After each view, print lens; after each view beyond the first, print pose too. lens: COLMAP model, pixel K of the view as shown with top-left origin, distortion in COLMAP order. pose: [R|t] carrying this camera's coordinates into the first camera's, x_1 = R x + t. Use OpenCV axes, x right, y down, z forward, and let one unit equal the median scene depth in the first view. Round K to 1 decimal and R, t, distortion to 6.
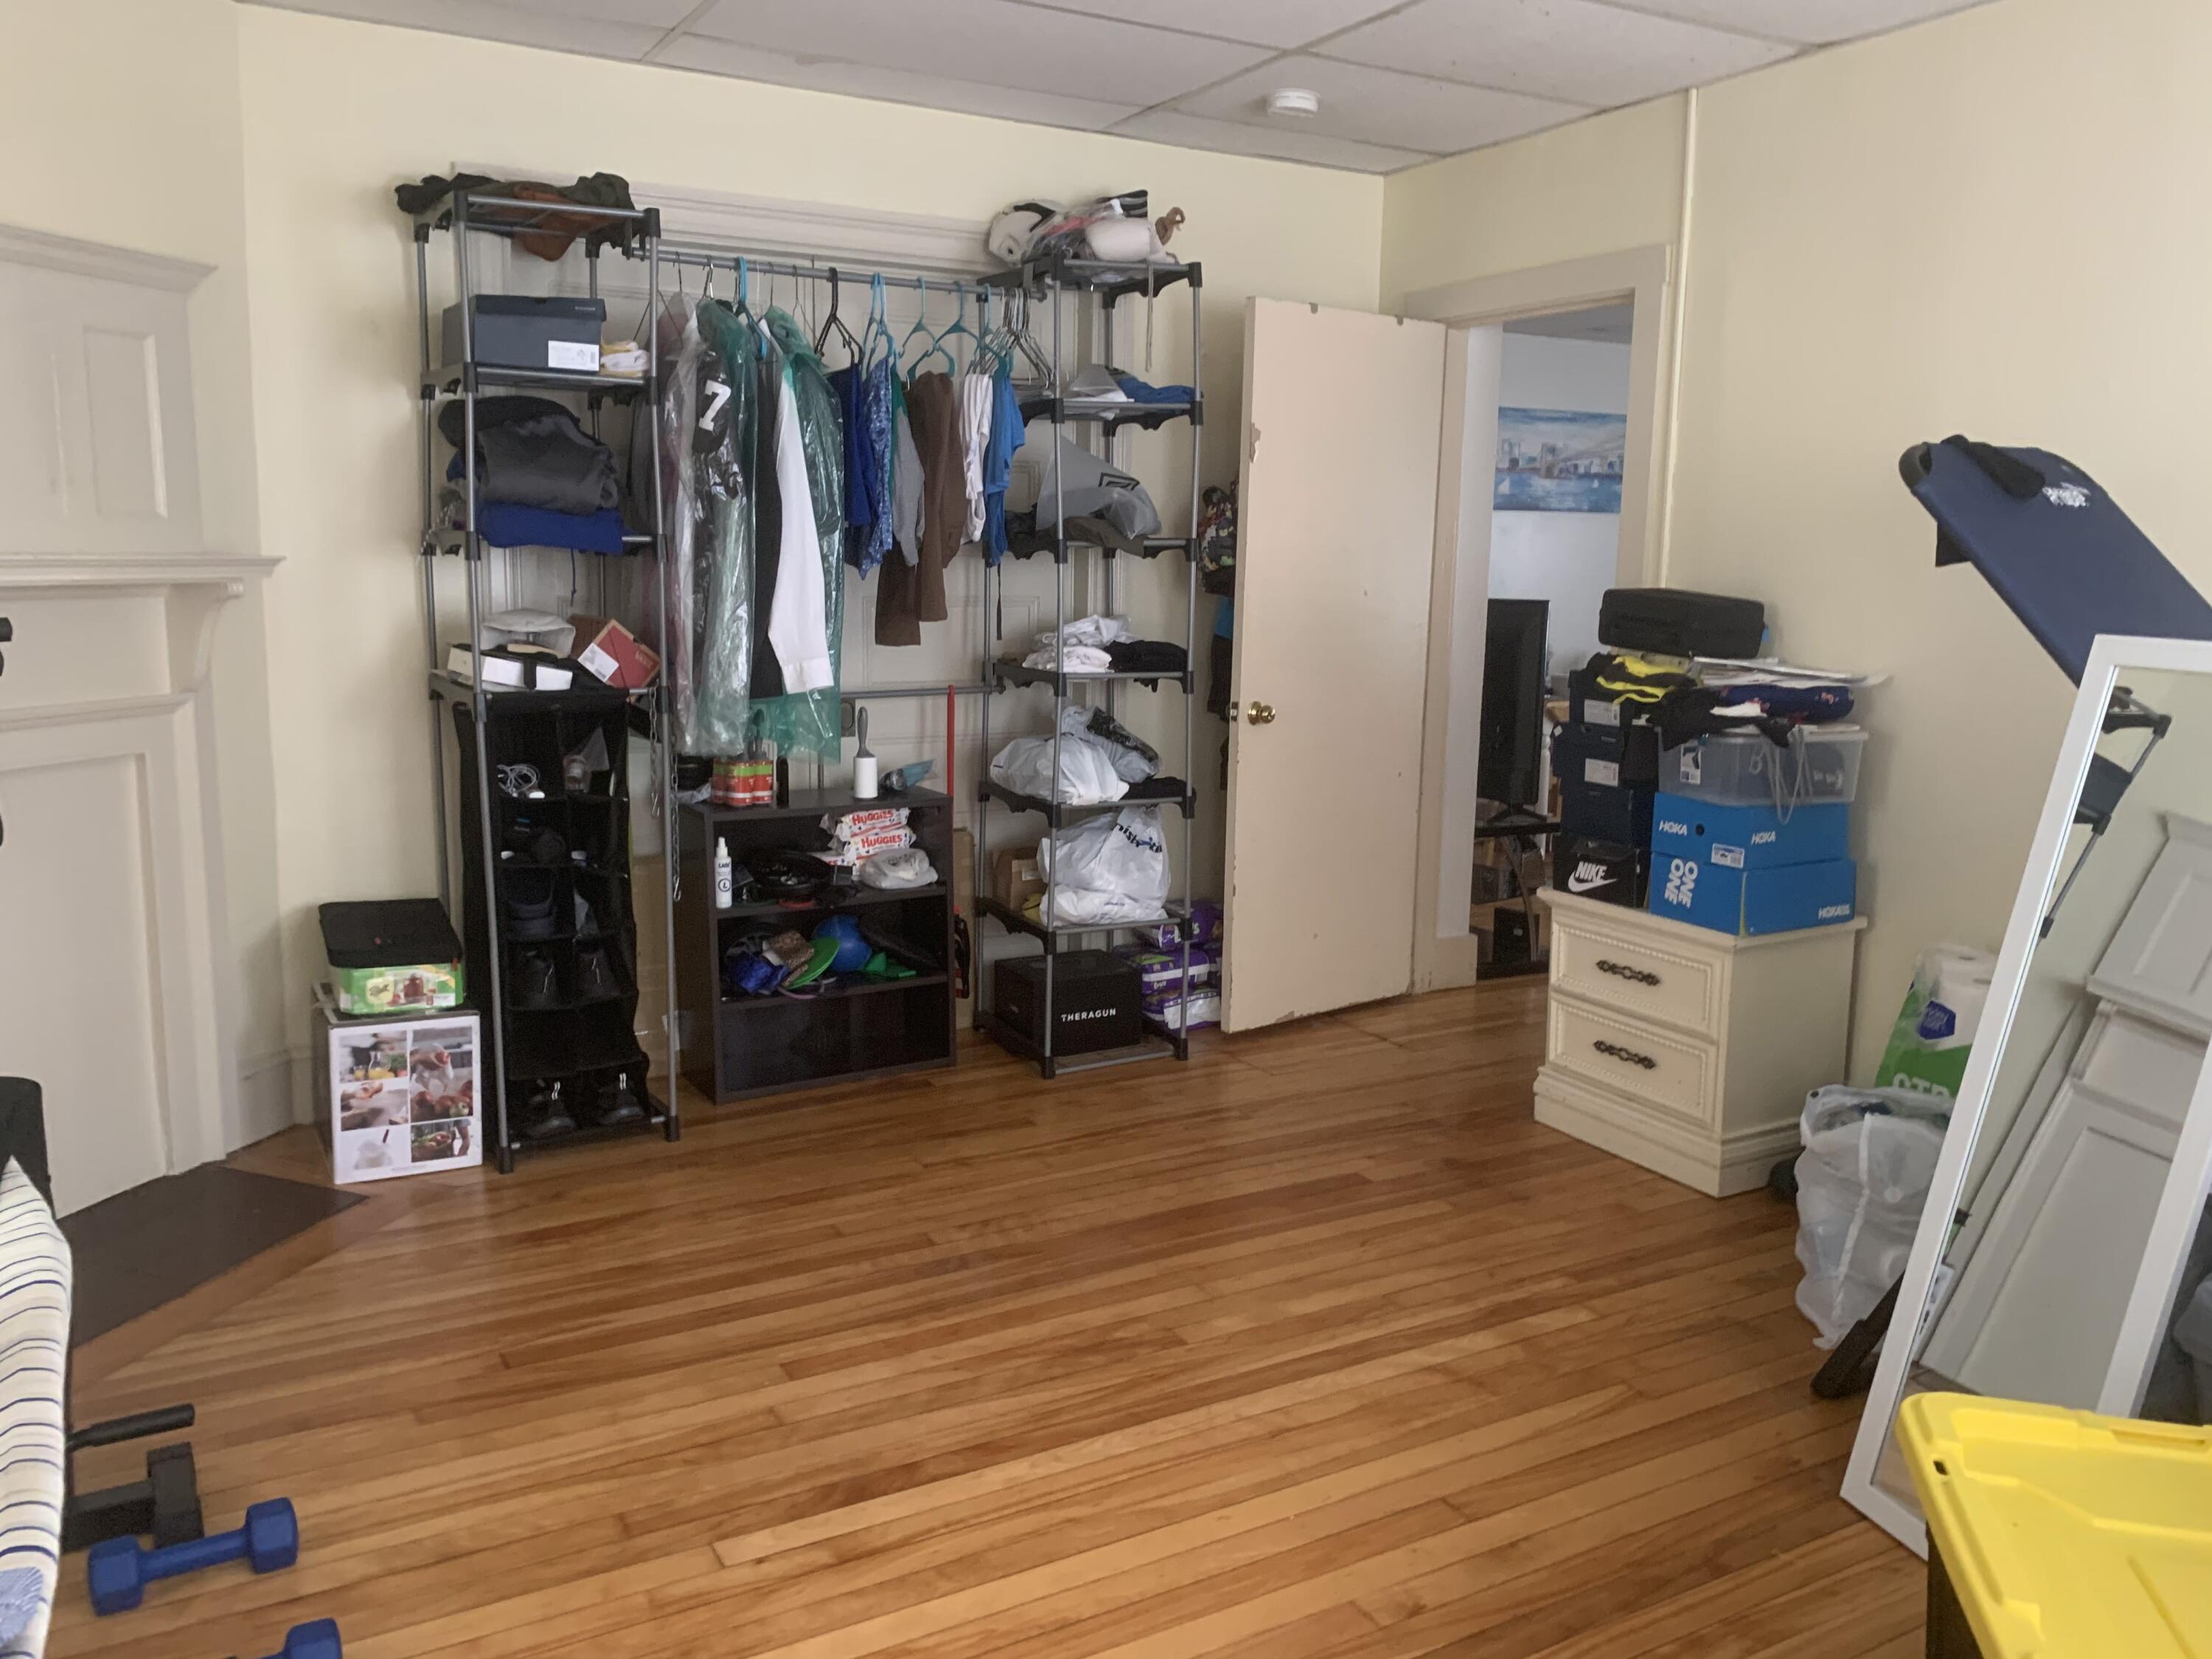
lens RADIAL K [[1700.8, 0, 1101.5], [0, 1700.8, 798.6], [0, 0, 1]] dist [0.057999, -0.047014]
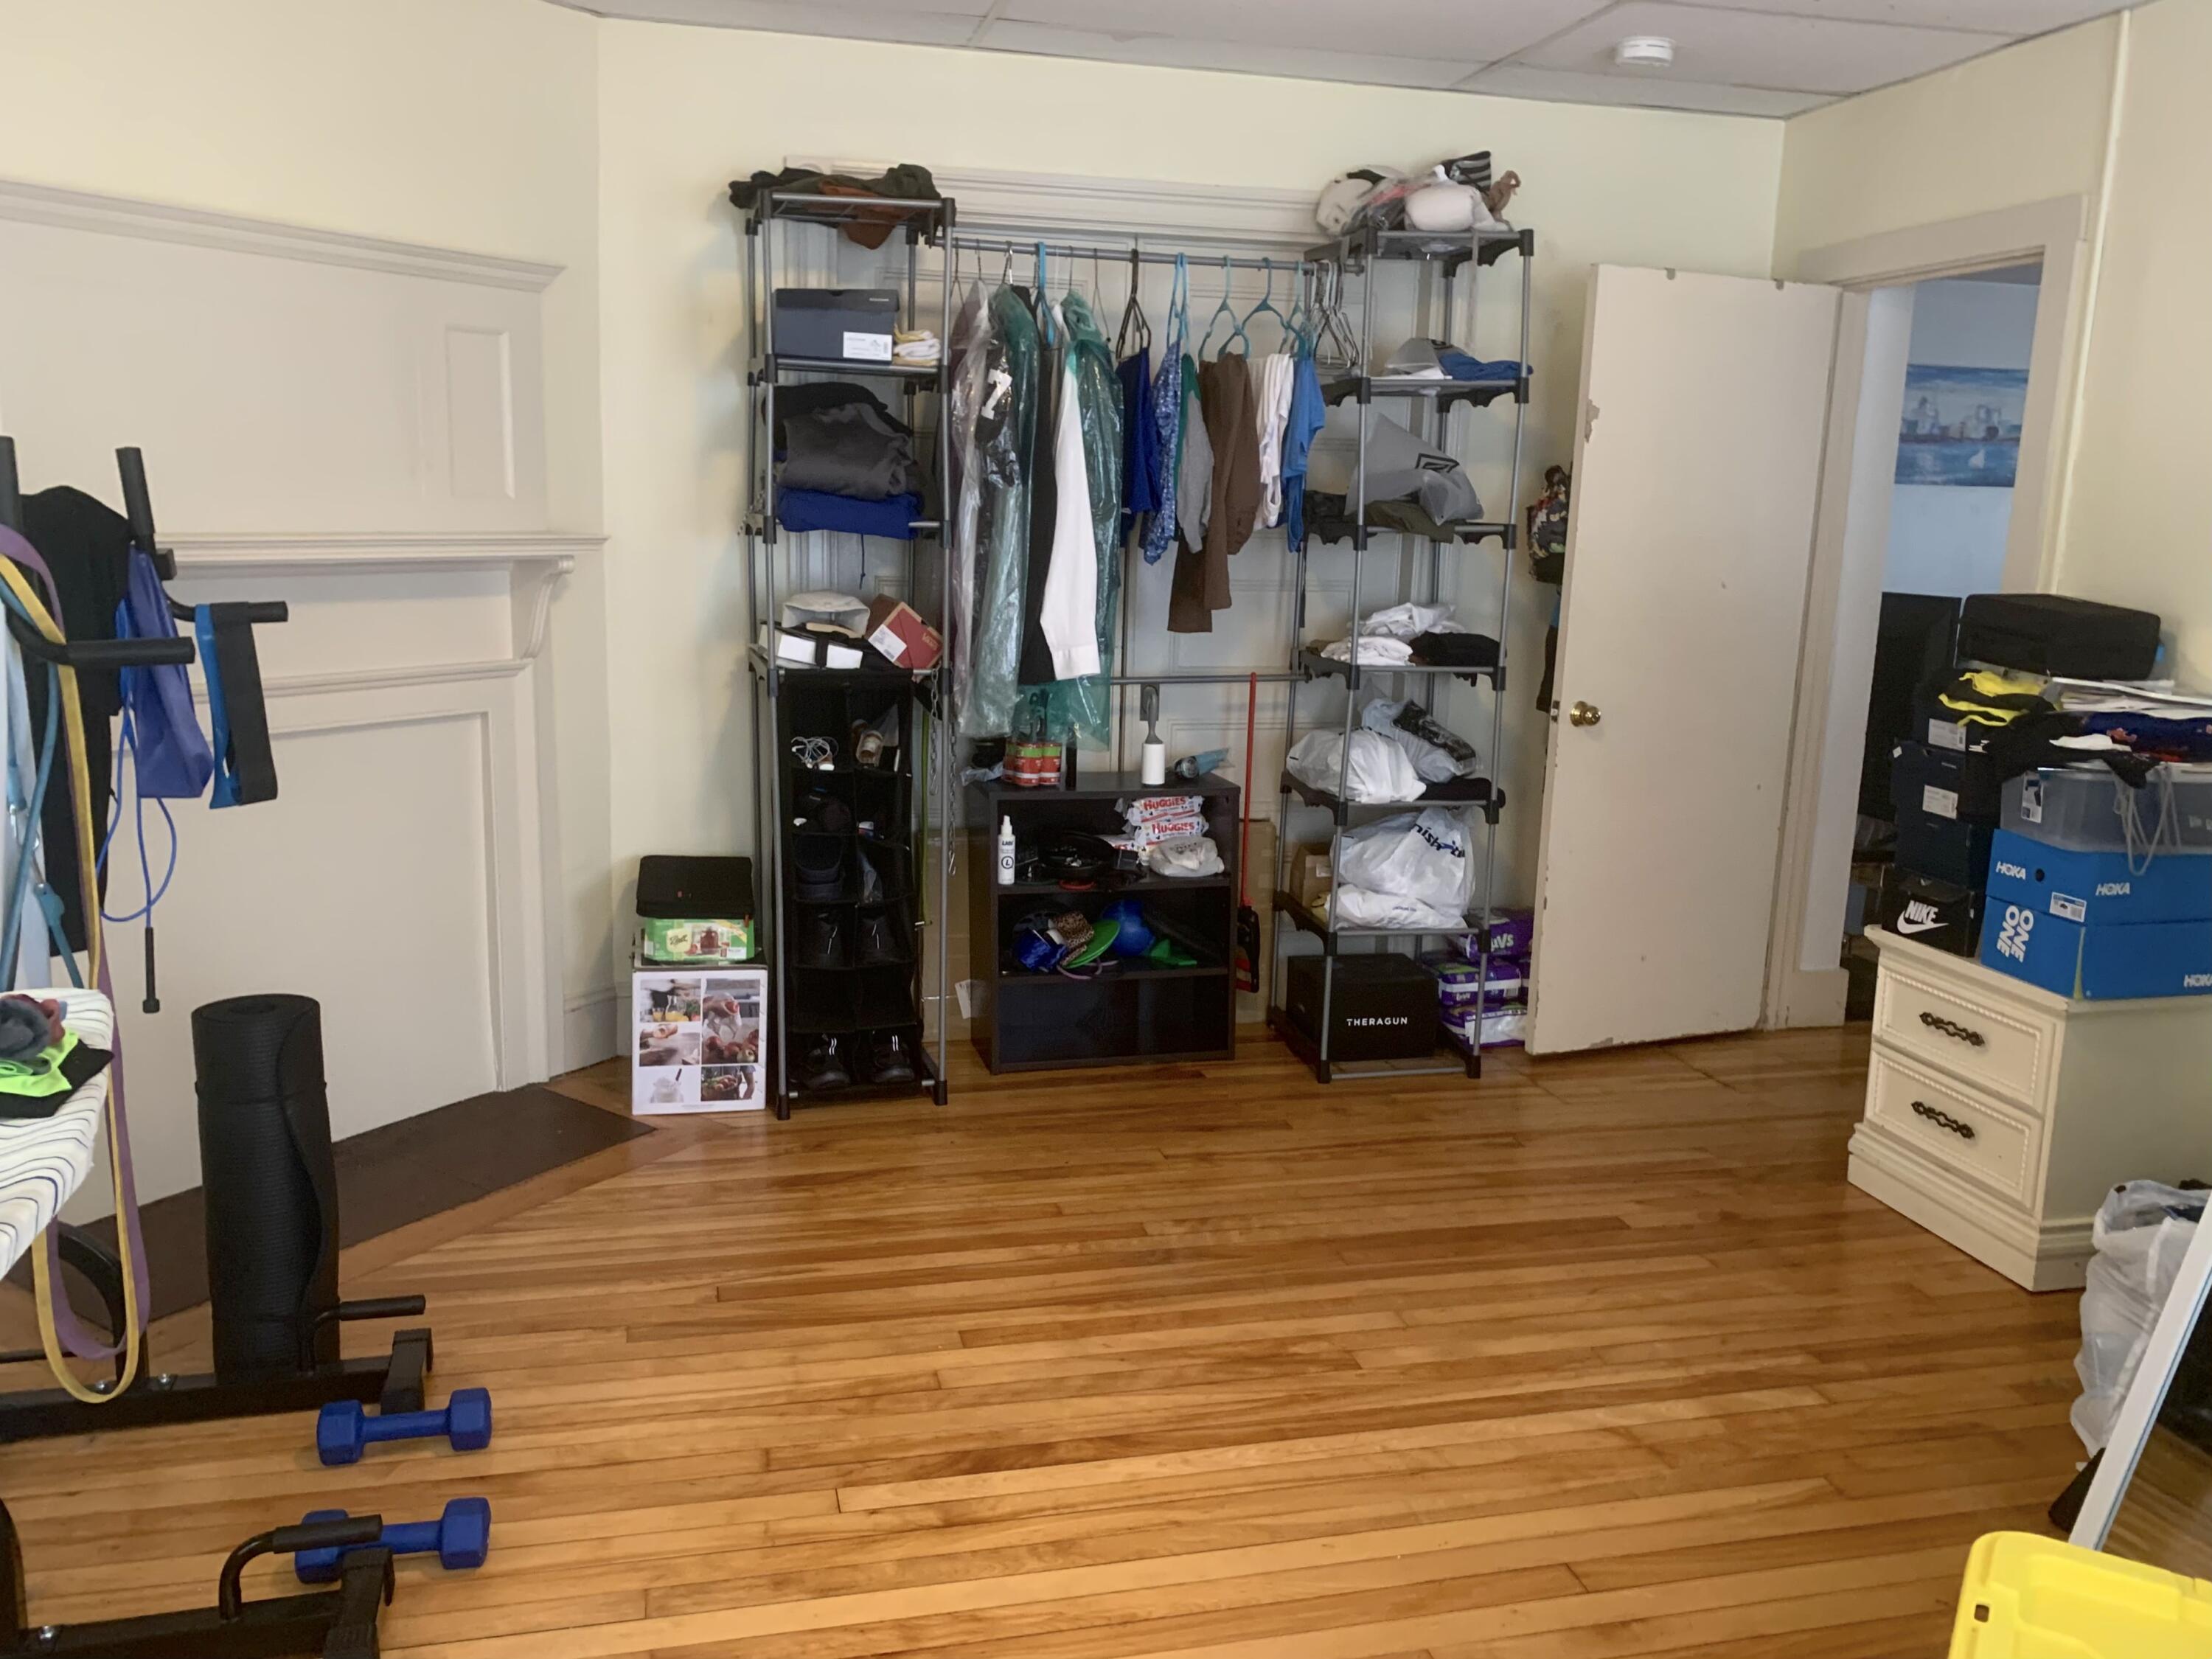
lens RADIAL K [[1762.6, 0, 1106.0], [0, 1762.6, 829.5], [0, 0, 1]] dist [0.113336, -0.196732]
pose [[0.965016, 0.060757, -0.255054, 0.116598], [-0.052243, 0.997832, 0.040030, -0.016220], [0.256933, -0.025305, 0.966098, -0.008478]]
